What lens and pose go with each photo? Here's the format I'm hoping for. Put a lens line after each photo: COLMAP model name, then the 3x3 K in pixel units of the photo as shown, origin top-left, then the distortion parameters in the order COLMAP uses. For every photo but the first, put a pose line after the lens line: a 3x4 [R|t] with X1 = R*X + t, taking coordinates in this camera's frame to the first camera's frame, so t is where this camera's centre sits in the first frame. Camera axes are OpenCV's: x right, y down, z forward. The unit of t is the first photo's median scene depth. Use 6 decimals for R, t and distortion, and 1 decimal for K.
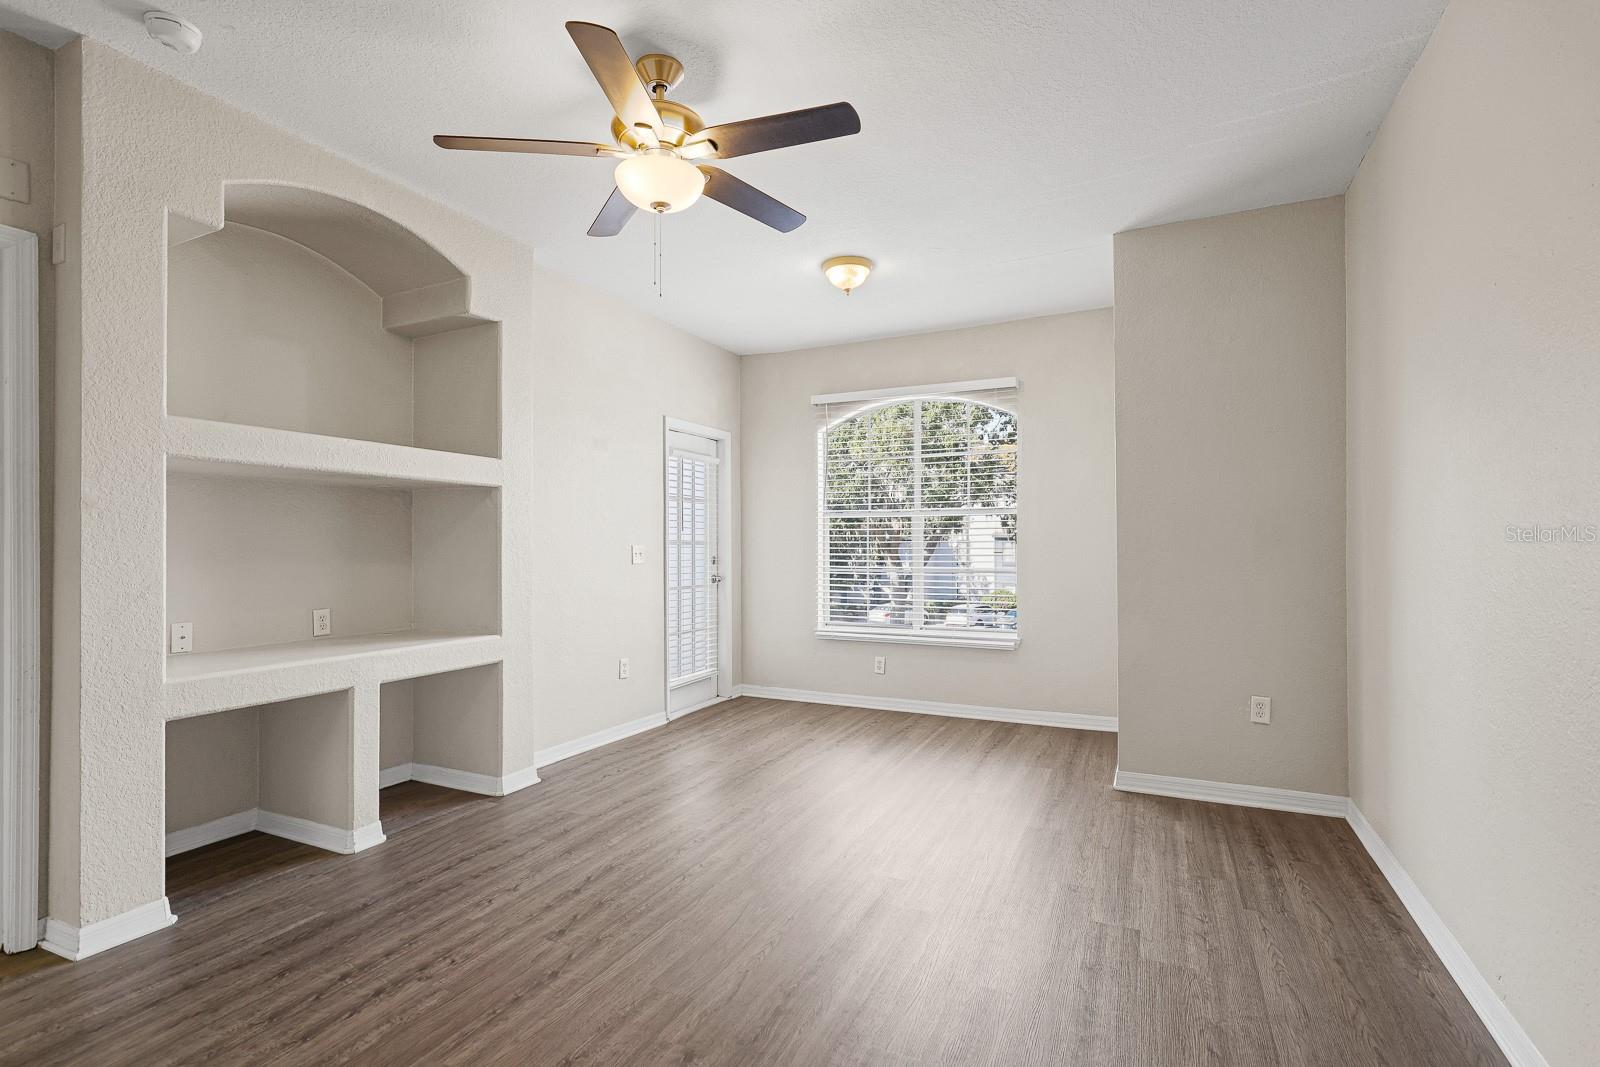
lens RADIAL K [[760.6, 0, 793.7], [0, 760.6, 541.5], [0, 0, 1]] dist [-0.001133, 0.002177]
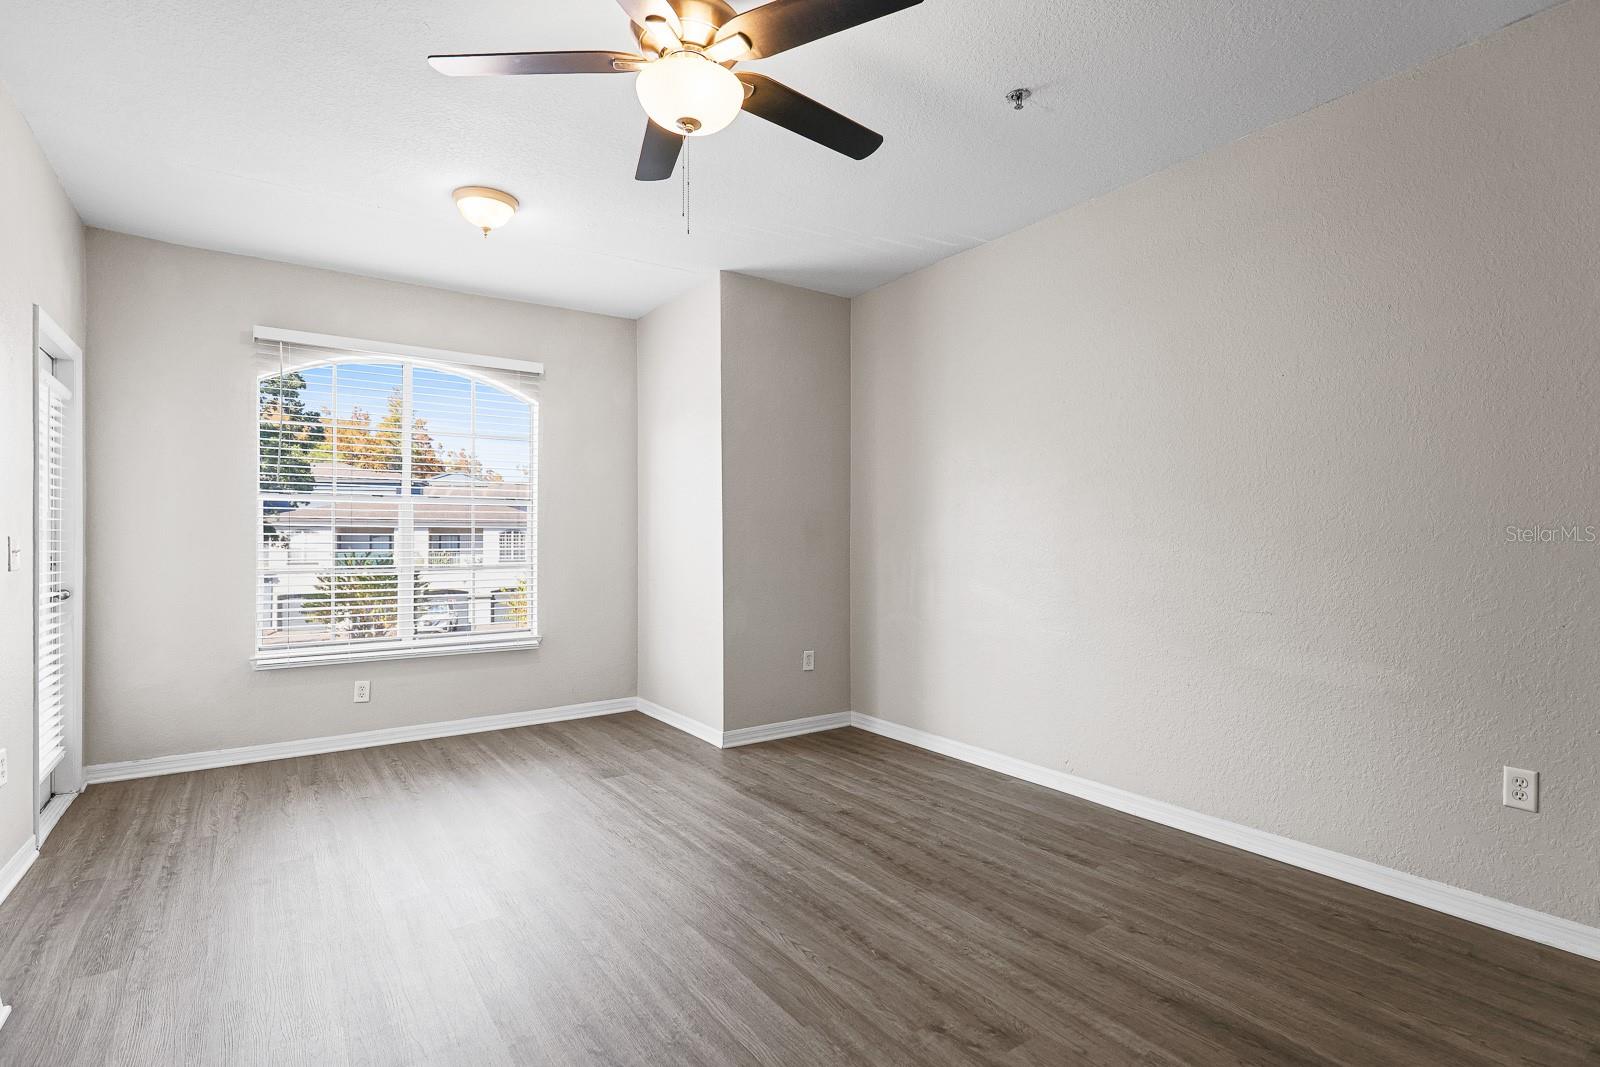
lens RADIAL K [[760.6, 0, 816.6], [0, 760.6, 542.5], [0, 0, 1]] dist [-0.001133, 0.002177]
pose [[0.473425, -0.003816, 0.880826, -0.463167], [-0.006859, 0.999944, 0.008018, -0.000583], [-0.880807, -0.009837, 0.473373, 0.278288]]
